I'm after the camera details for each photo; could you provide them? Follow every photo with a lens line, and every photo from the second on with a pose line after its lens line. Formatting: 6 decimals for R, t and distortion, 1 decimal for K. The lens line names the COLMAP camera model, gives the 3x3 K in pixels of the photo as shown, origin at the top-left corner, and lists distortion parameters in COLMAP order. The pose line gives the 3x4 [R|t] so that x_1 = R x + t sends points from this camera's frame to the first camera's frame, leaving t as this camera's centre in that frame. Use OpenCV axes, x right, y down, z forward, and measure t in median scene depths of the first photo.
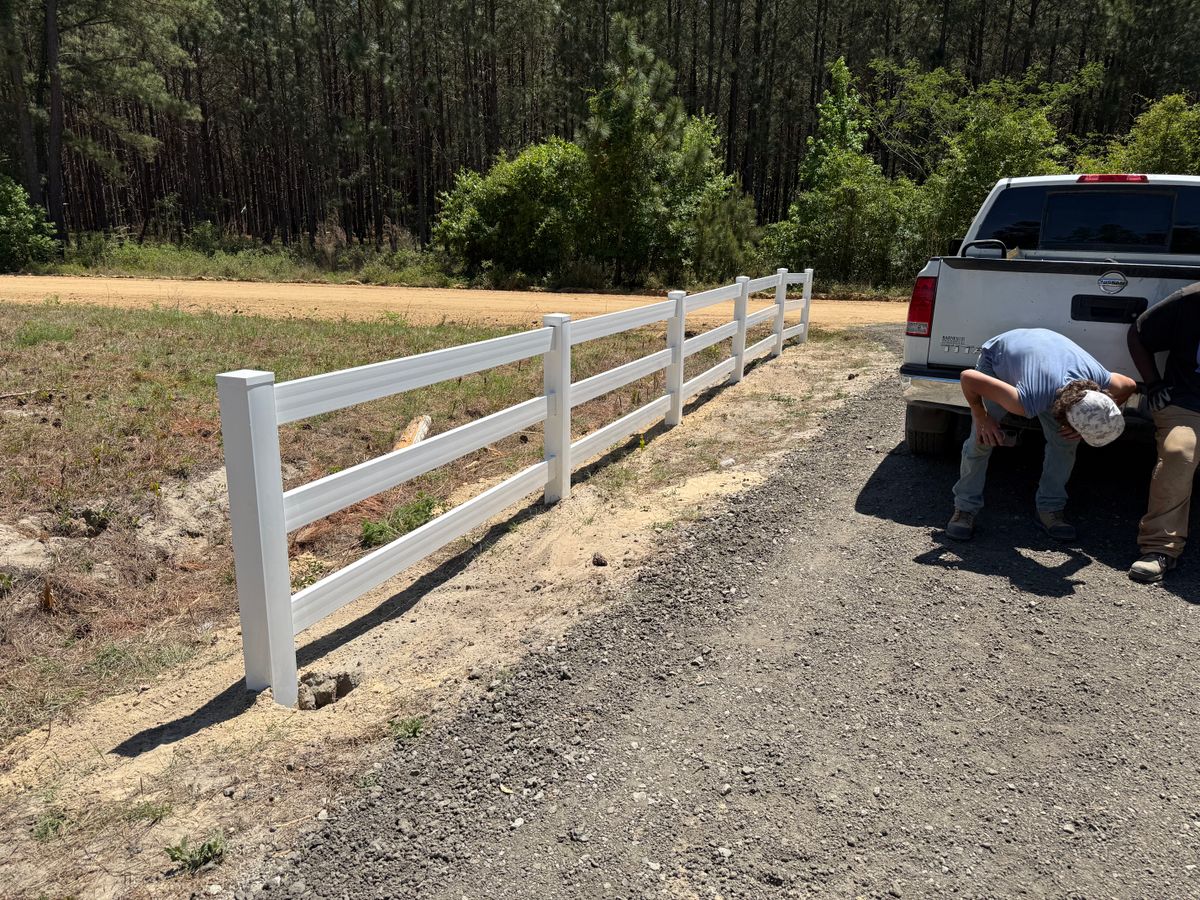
lens RADIAL K [[900.2, 0, 600.0], [0, 900.2, 450.0], [0, 0, 1]] dist [0.038375, -0.062085]
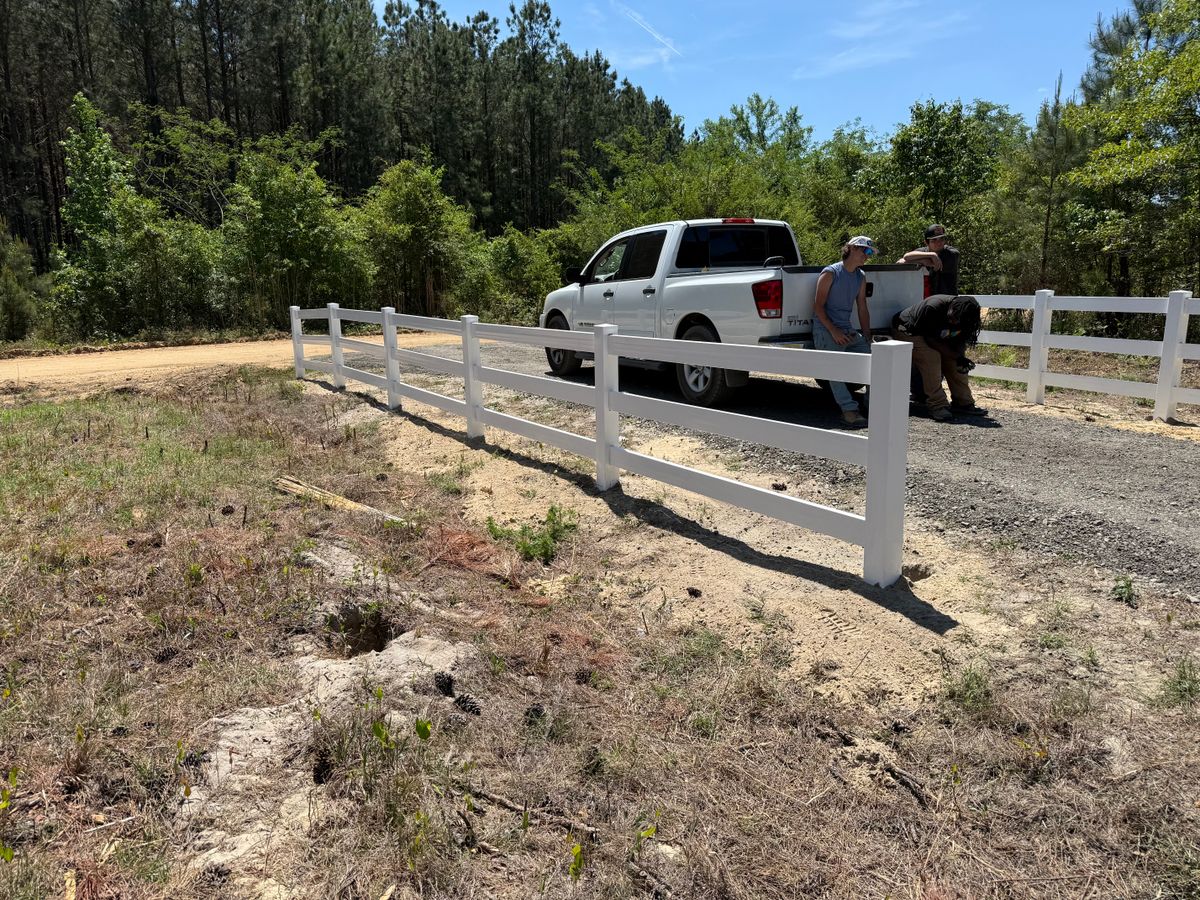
lens RADIAL K [[900.2, 0, 600.0], [0, 900.2, 450.0], [0, 0, 1]] dist [0.038375, -0.062085]
pose [[0.568431, -0.186801, 0.801244, -0.495389], [0.227823, 0.971539, 0.064878, -0.033376], [-0.790559, 0.145663, 0.594810, 0.154123]]
